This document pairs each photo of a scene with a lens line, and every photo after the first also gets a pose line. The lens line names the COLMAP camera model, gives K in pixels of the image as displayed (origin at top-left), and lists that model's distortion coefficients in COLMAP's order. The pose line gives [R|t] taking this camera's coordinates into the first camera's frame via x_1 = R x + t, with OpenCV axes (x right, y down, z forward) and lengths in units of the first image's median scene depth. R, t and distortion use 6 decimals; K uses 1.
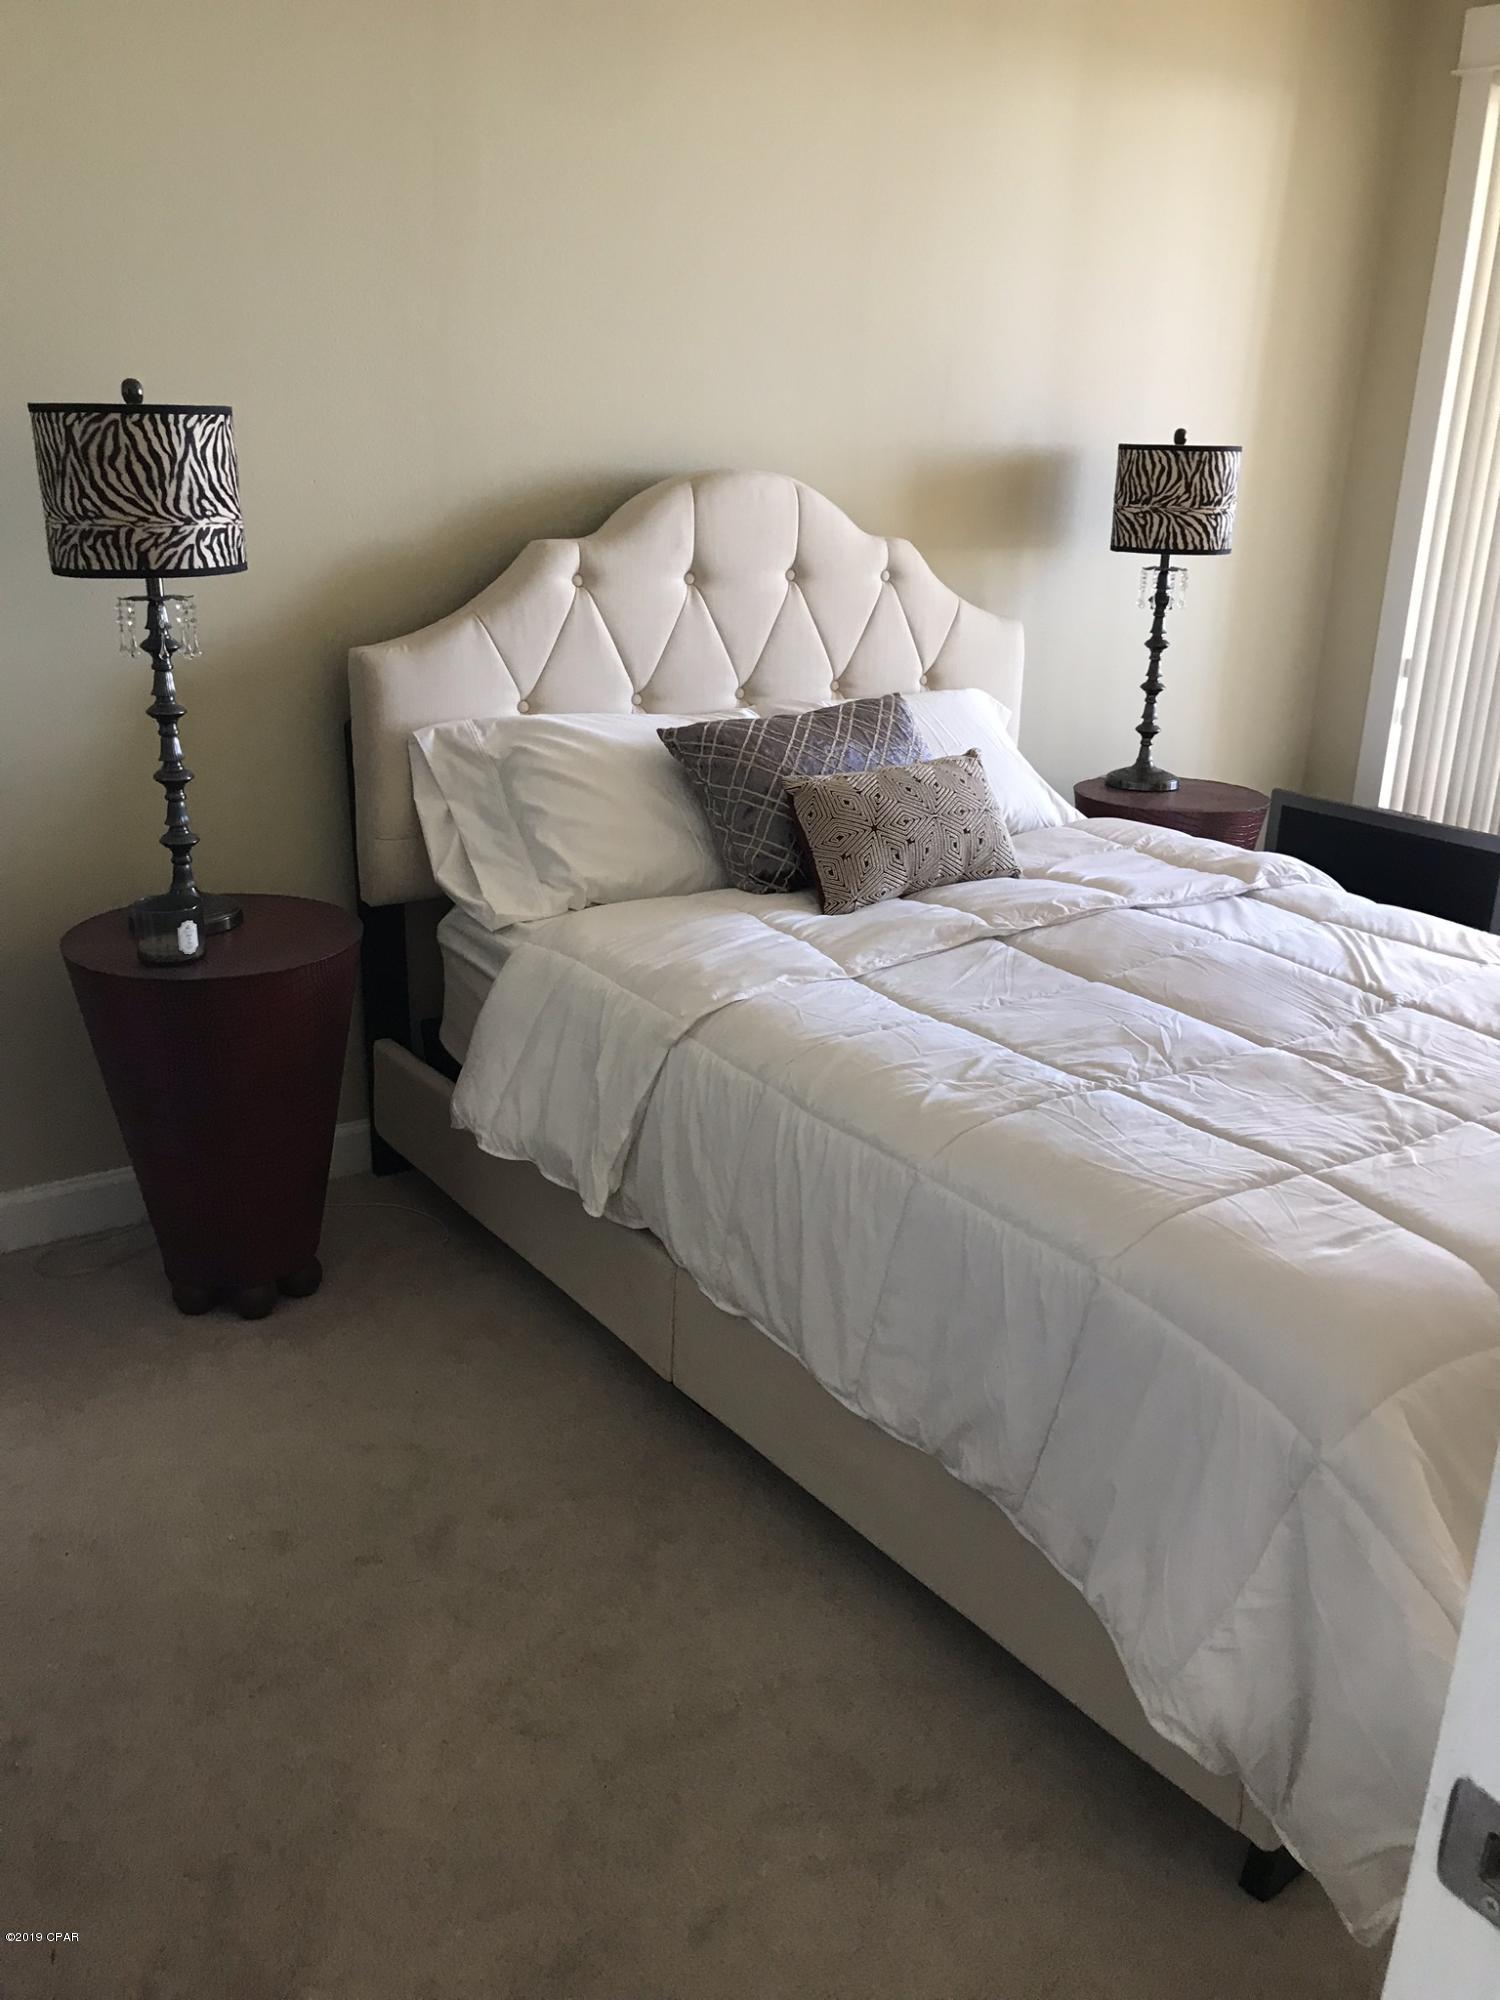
lens RADIAL K [[1639.6, 0, 739.5], [0, 1639.6, 997.5], [0, 0, 1]] dist [0.063819, -0.141072]
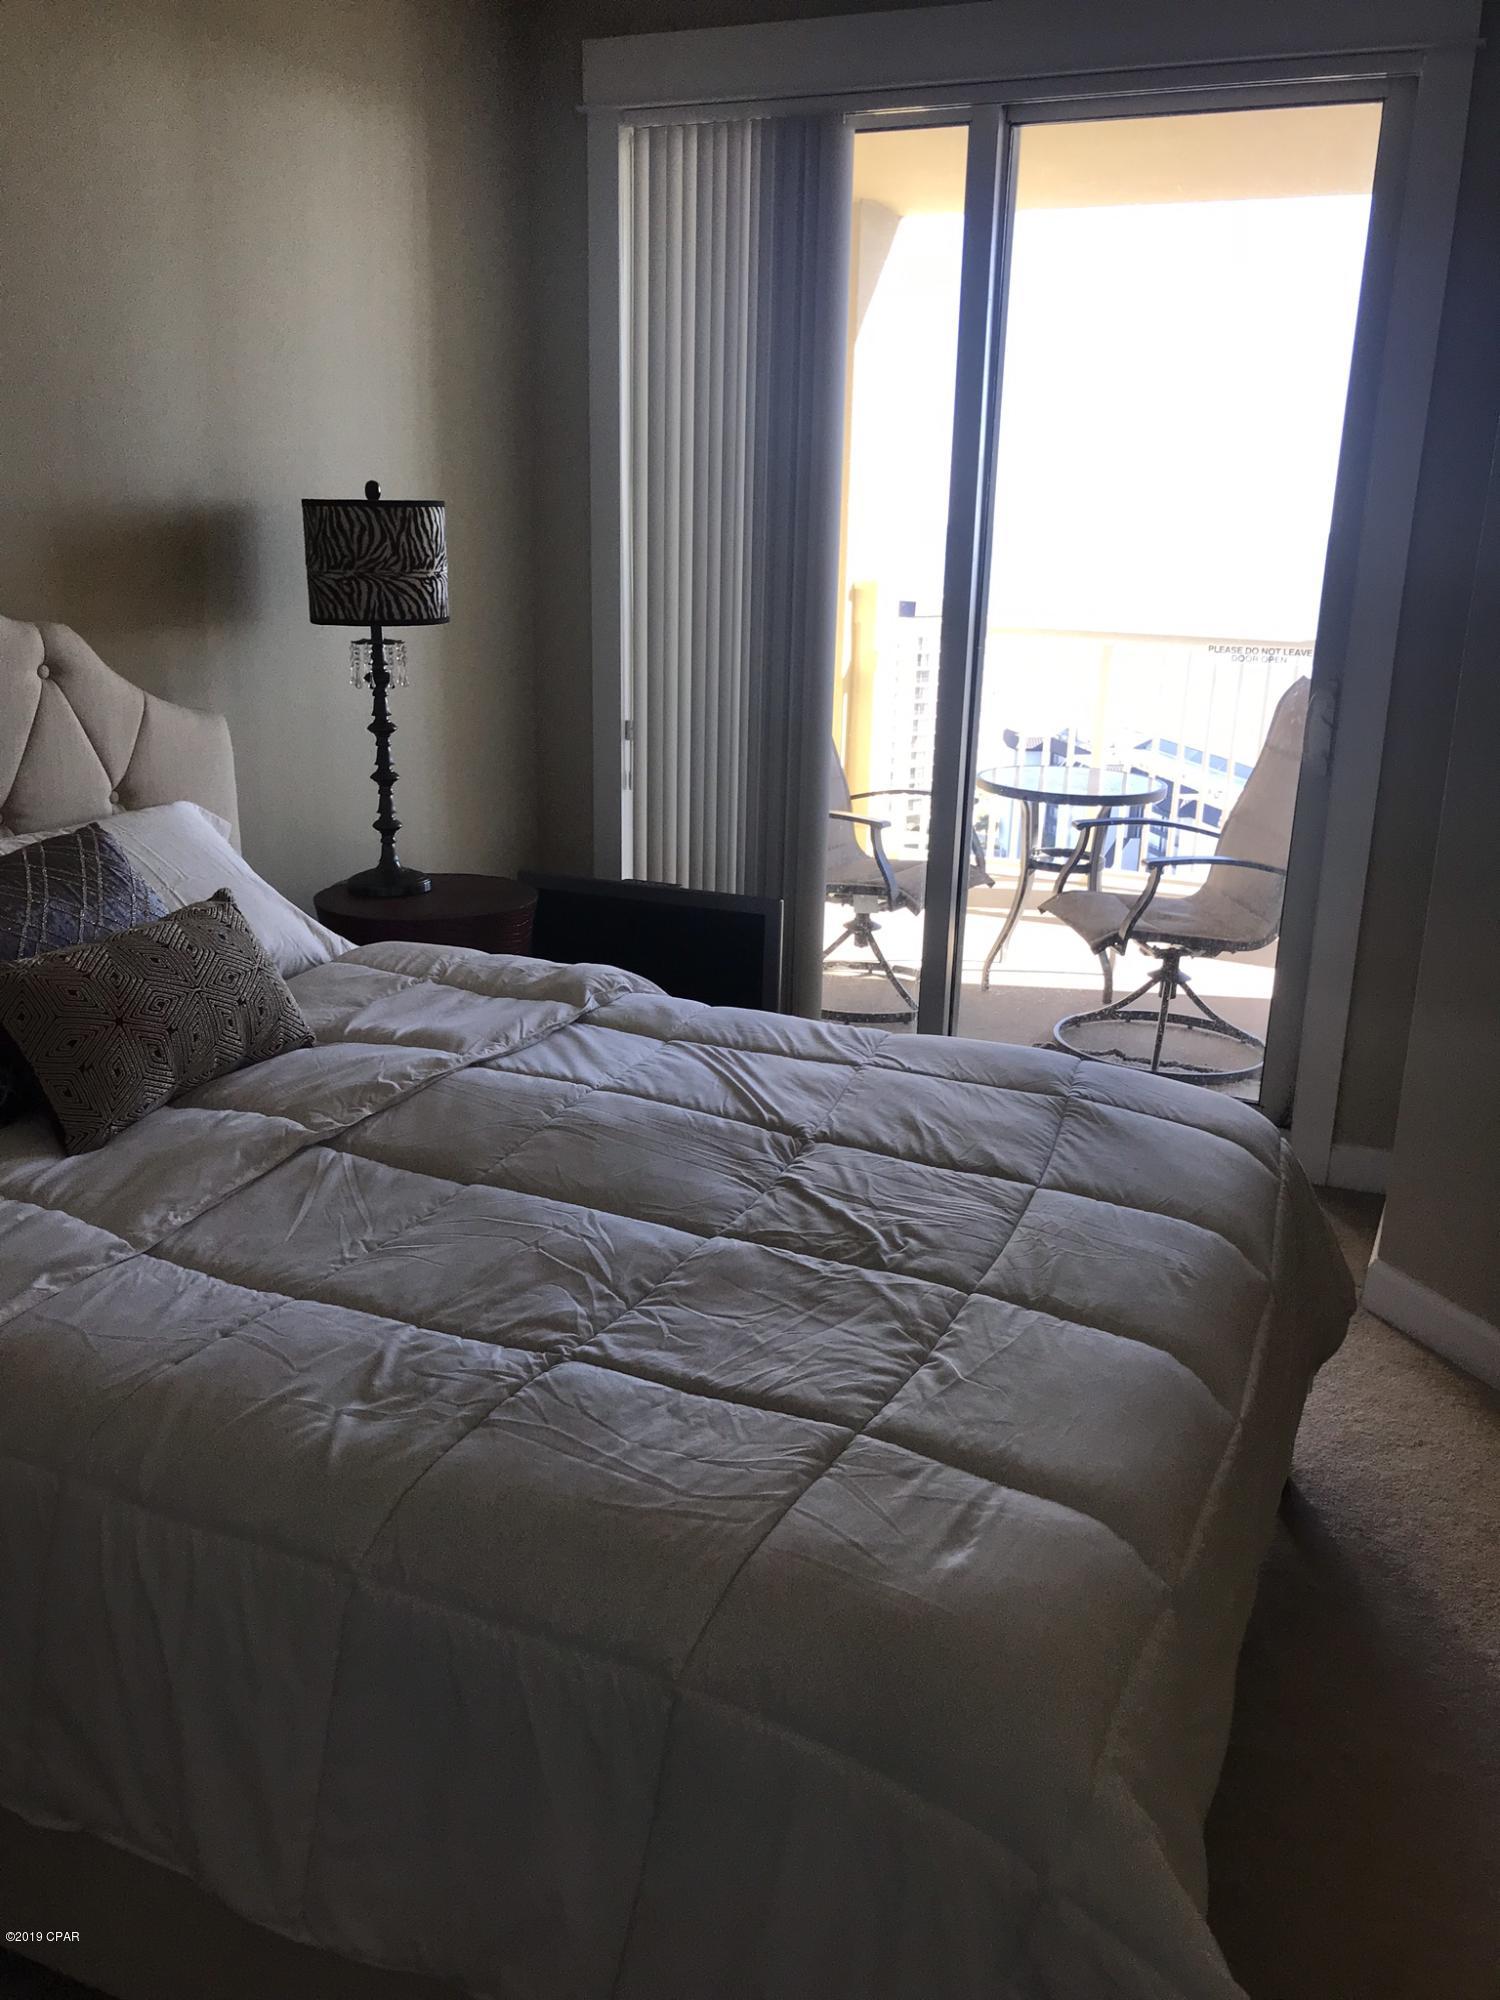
lens RADIAL K [[1639.6, 0, 739.5], [0, 1639.6, 997.5], [0, 0, 1]] dist [0.063819, -0.141072]
pose [[0.864088, -0.156679, 0.478335, -0.029120], [0.170244, 0.985285, 0.015194, -0.078944], [-0.473676, 0.068305, 0.878046, 0.227601]]
